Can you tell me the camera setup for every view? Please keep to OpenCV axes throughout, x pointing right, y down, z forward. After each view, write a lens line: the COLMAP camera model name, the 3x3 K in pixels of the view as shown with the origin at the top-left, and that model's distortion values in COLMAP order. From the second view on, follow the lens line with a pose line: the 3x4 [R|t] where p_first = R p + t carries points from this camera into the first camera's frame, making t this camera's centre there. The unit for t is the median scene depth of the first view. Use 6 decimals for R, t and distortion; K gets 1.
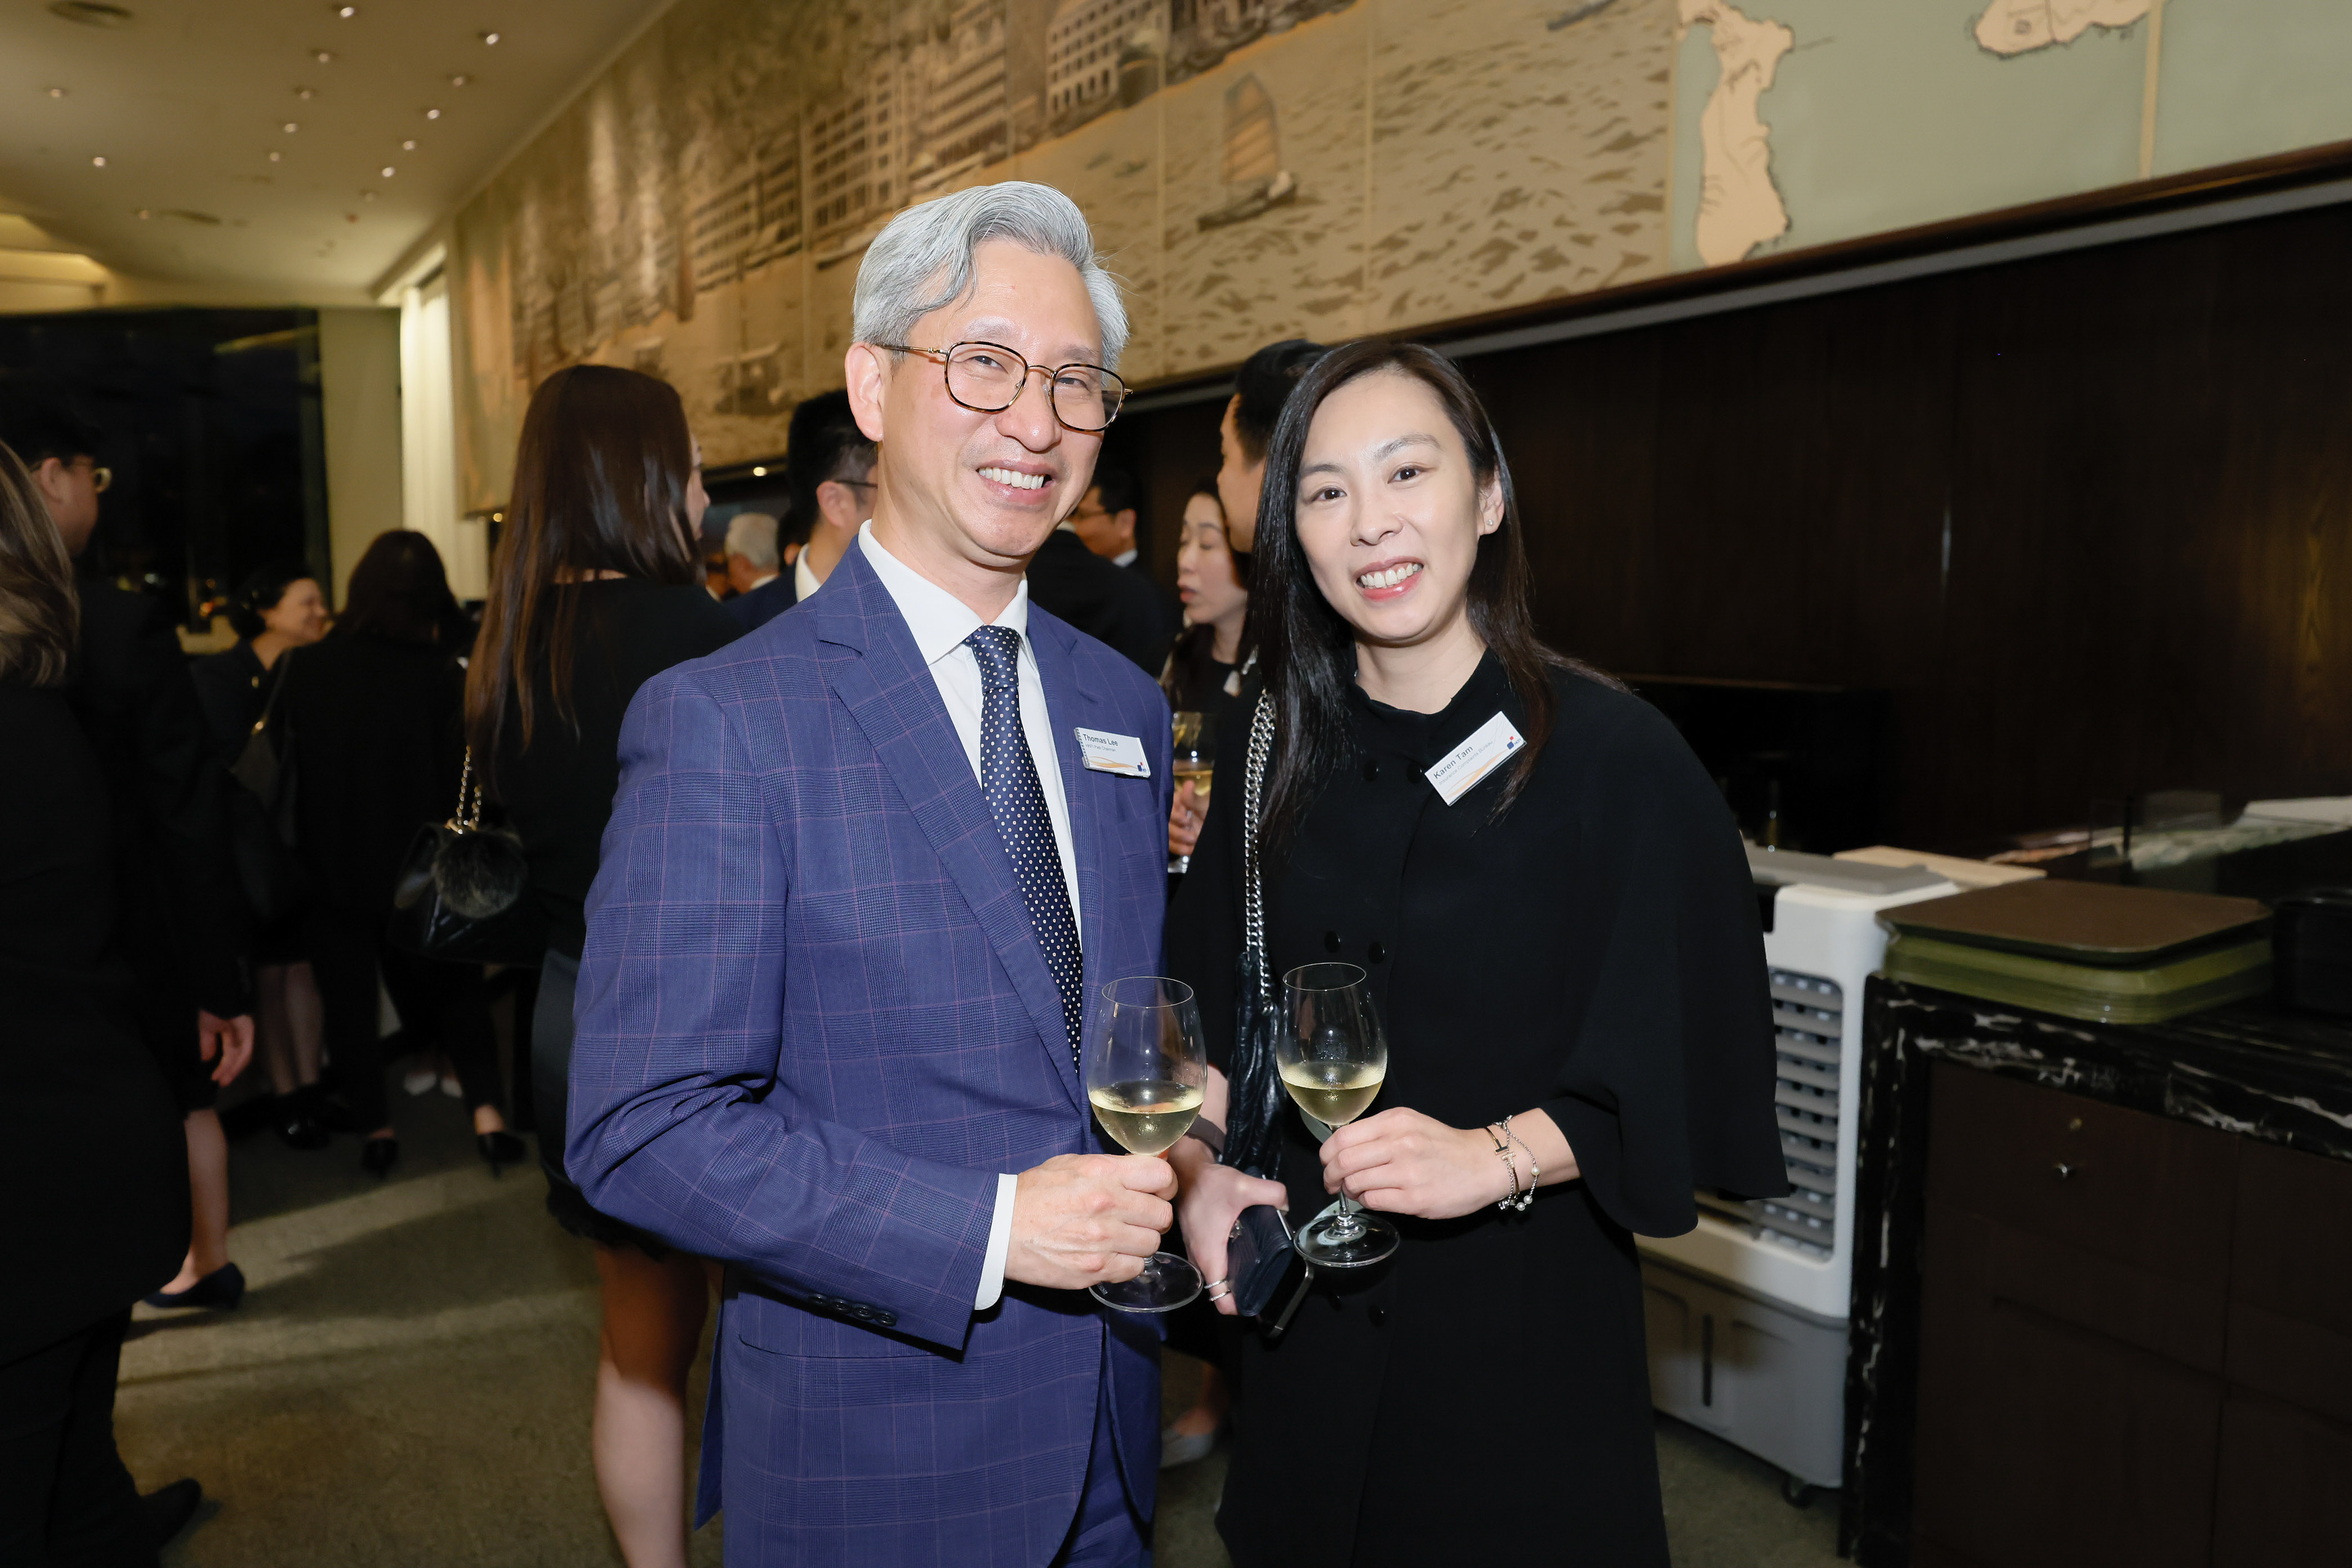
lens RADIAL K [[1662.0, 0, 1171.4], [0, 1662.0, 775.3], [0, 0, 1]] dist [0.001939, 0.007892]
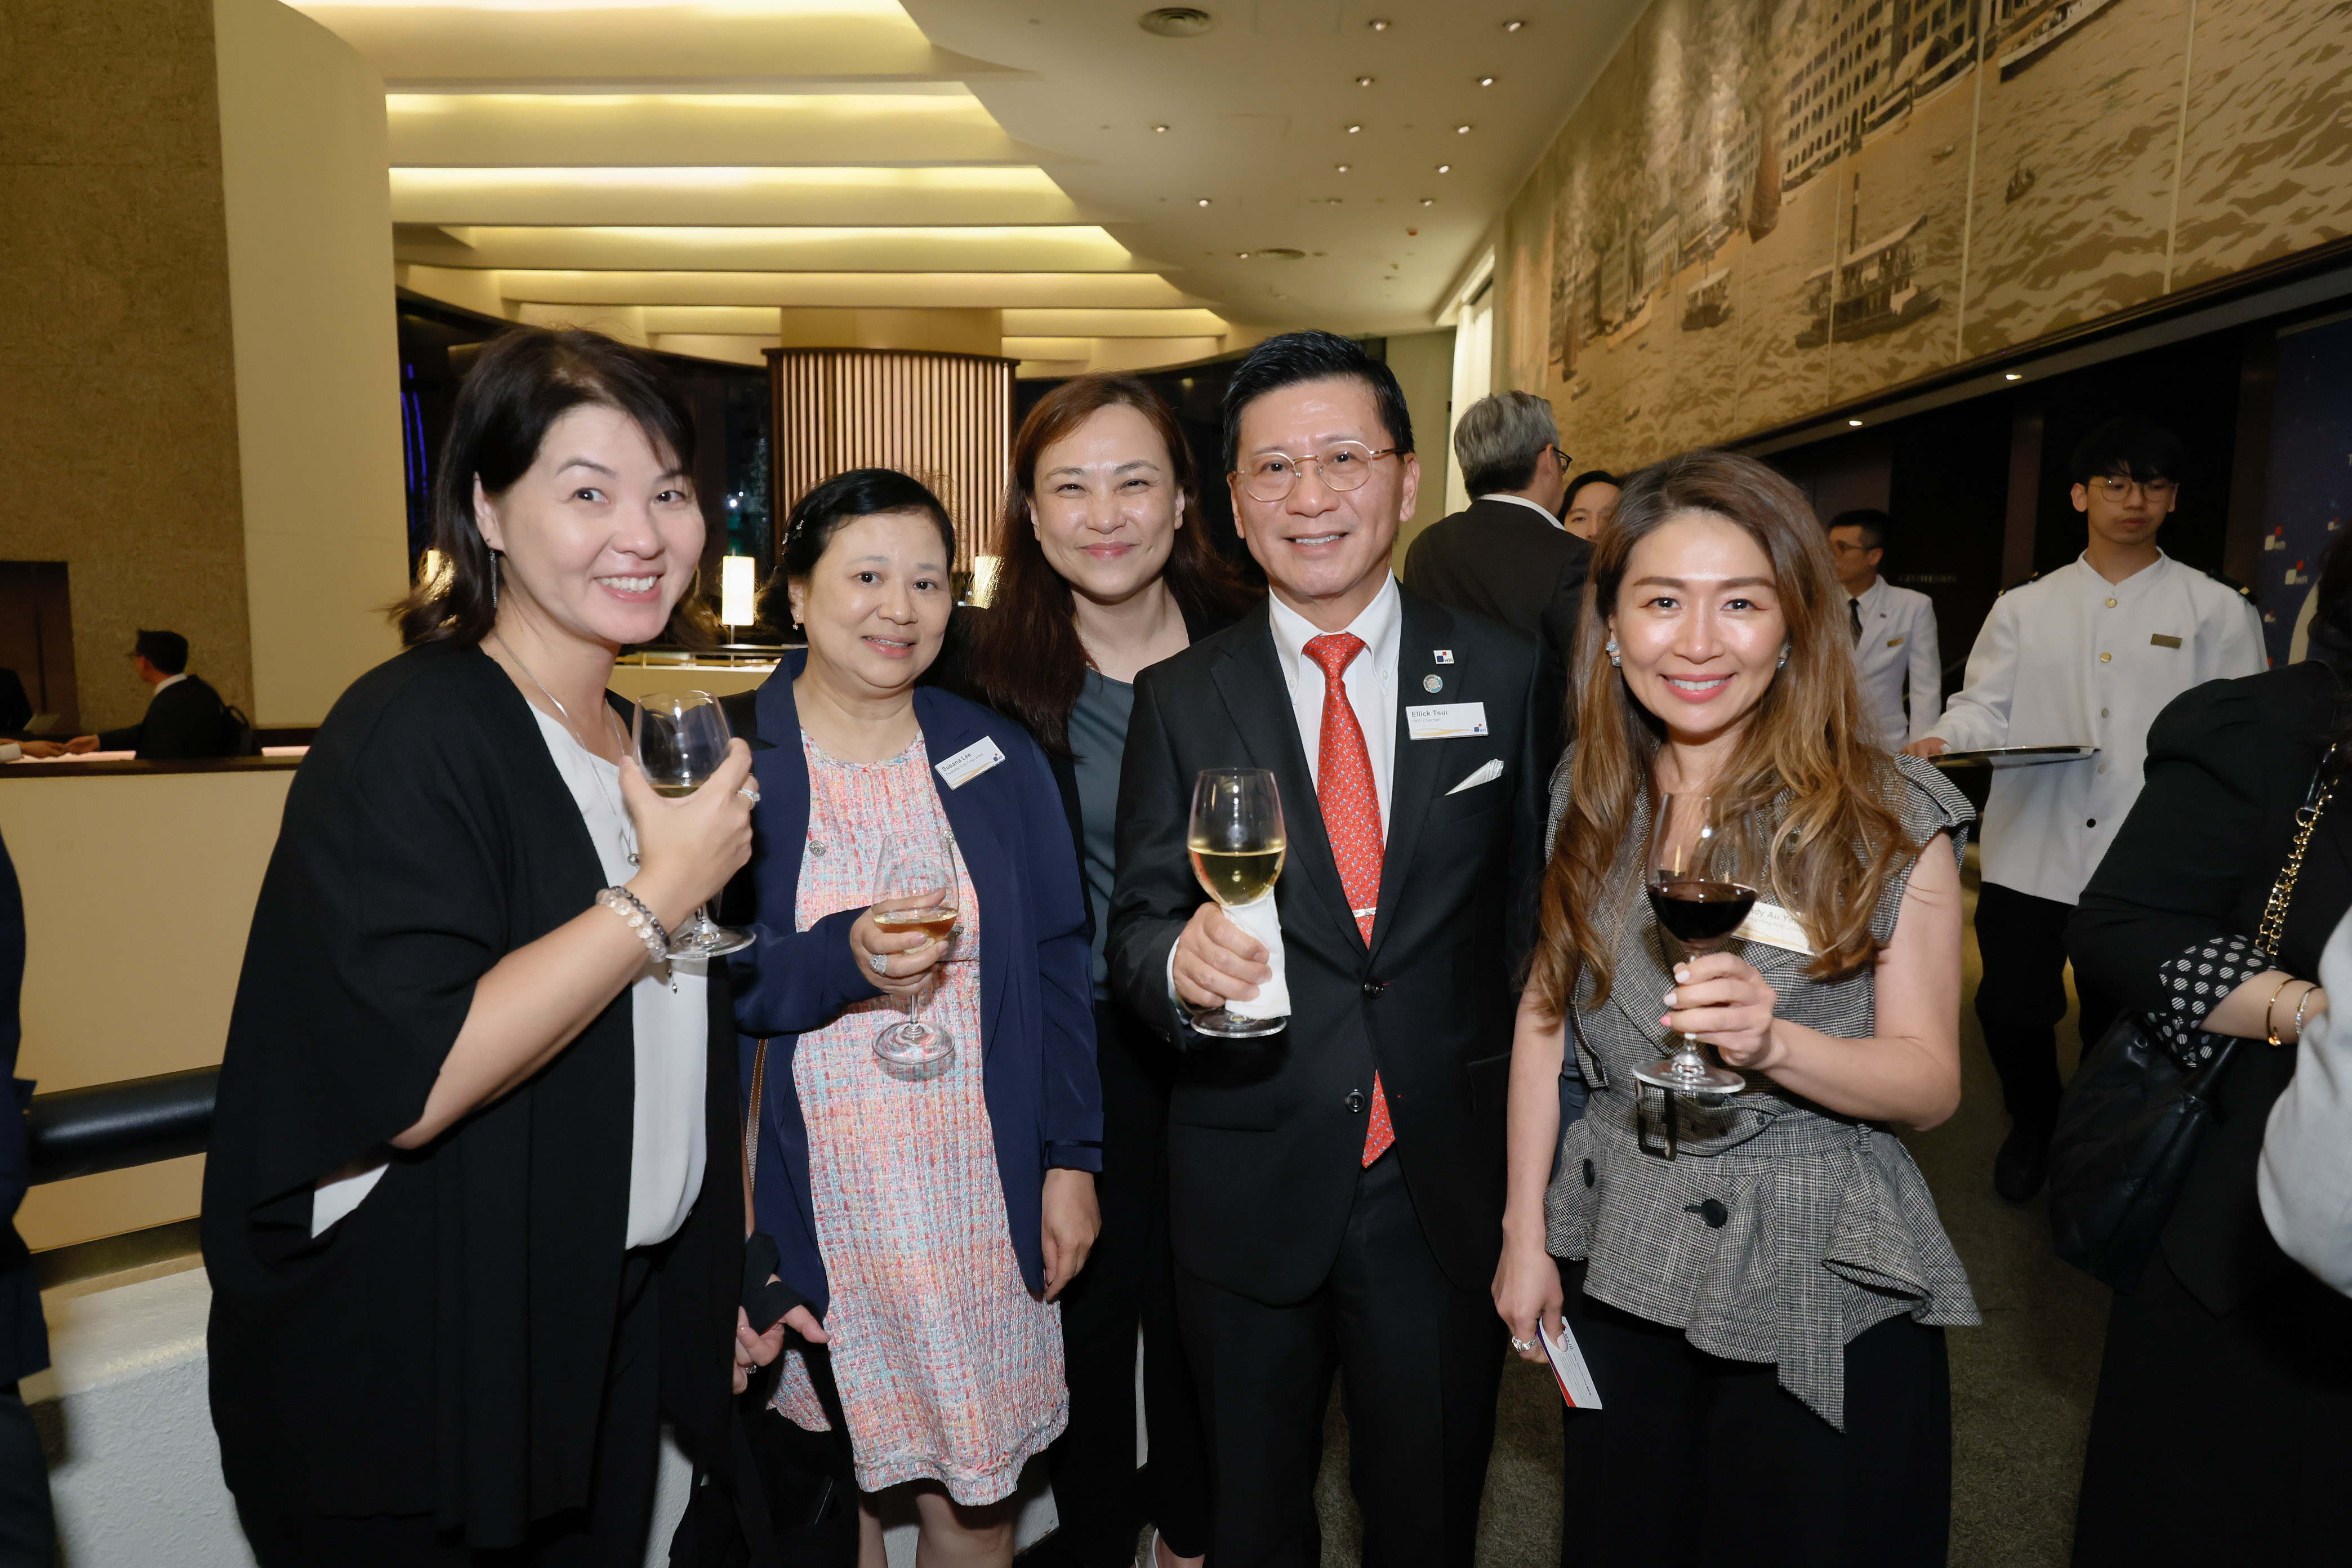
lens RADIAL K [[1465.5, 0, 1181.1], [0, 1465.5, 771.0], [0, 0, 1]] dist [0.006146, 0.001750]
pose [[0.815304, 0.069646, -0.574829, -0.154517], [-0.066944, 0.997421, 0.025899, -0.039053], [0.575150, 0.017366, 0.817863, 0.438163]]
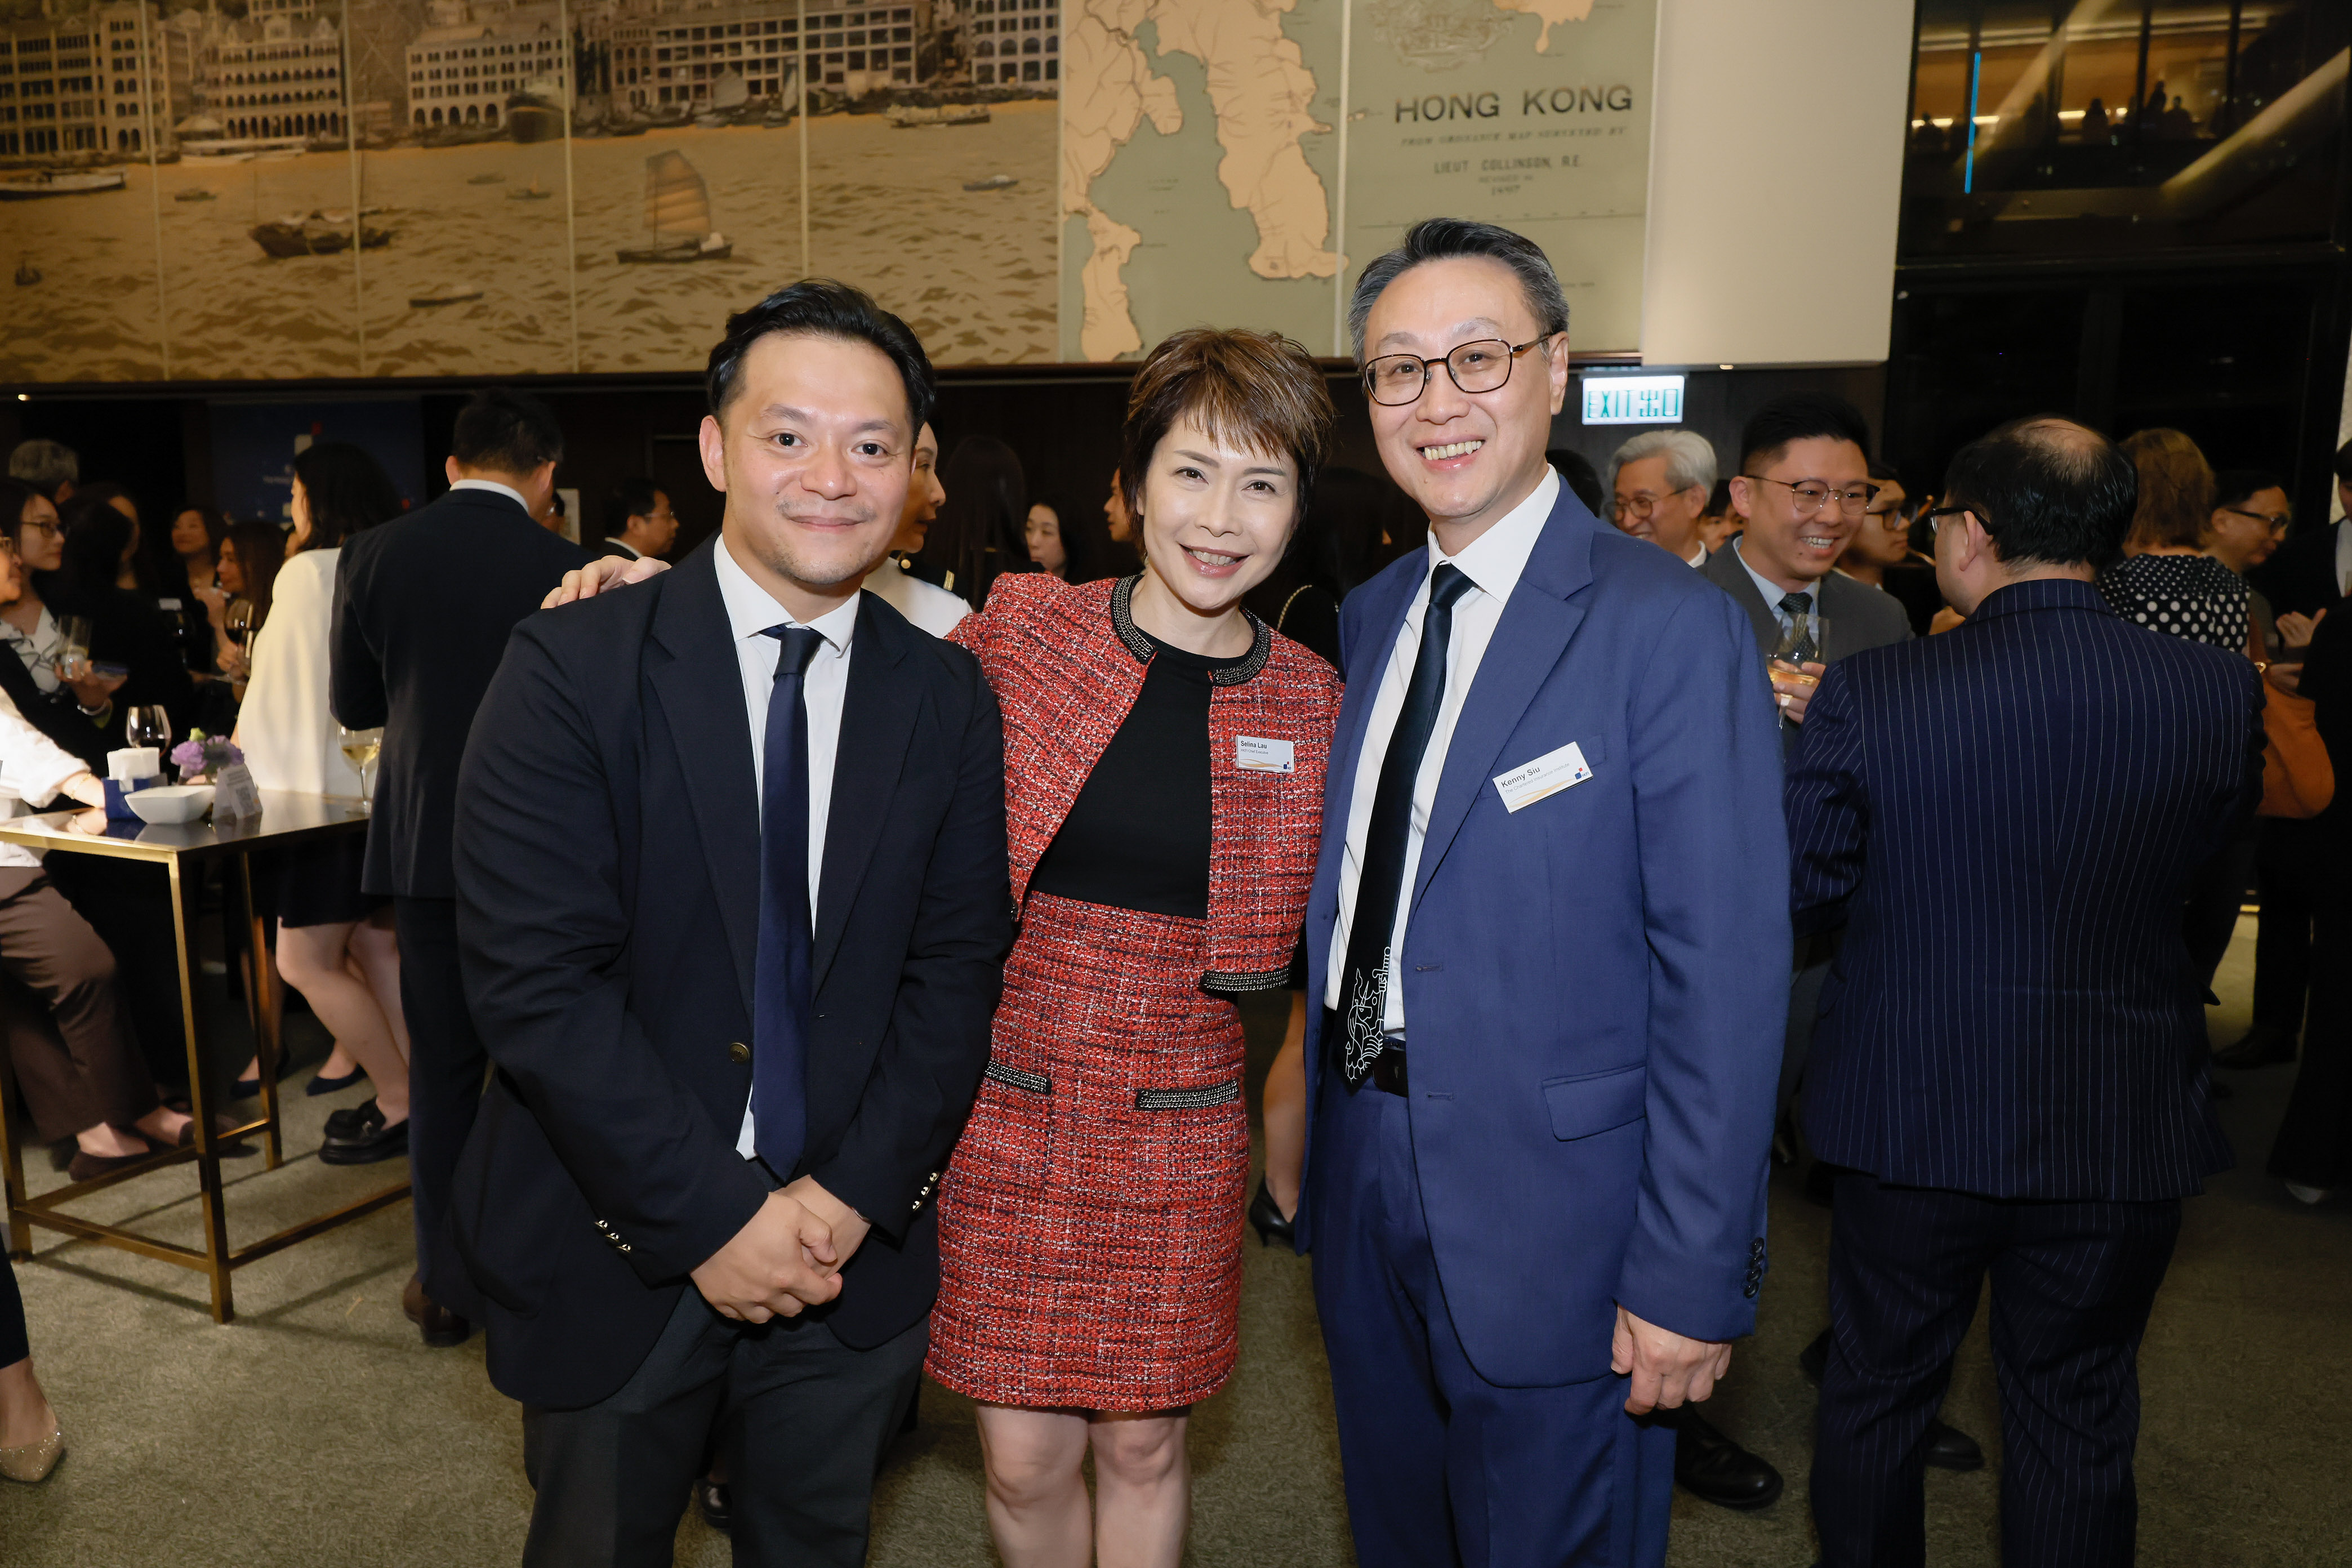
lens RADIAL K [[1559.7, 0, 1190.9], [0, 1559.7, 774.5], [0, 0, 1]] dist [0.006294, 0.000129]
pose [[0.759992, -0.082605, 0.644661, -0.363828], [0.058379, 0.996557, 0.058874, 0.012997], [-0.647305, -0.007109, 0.762198, -0.151565]]
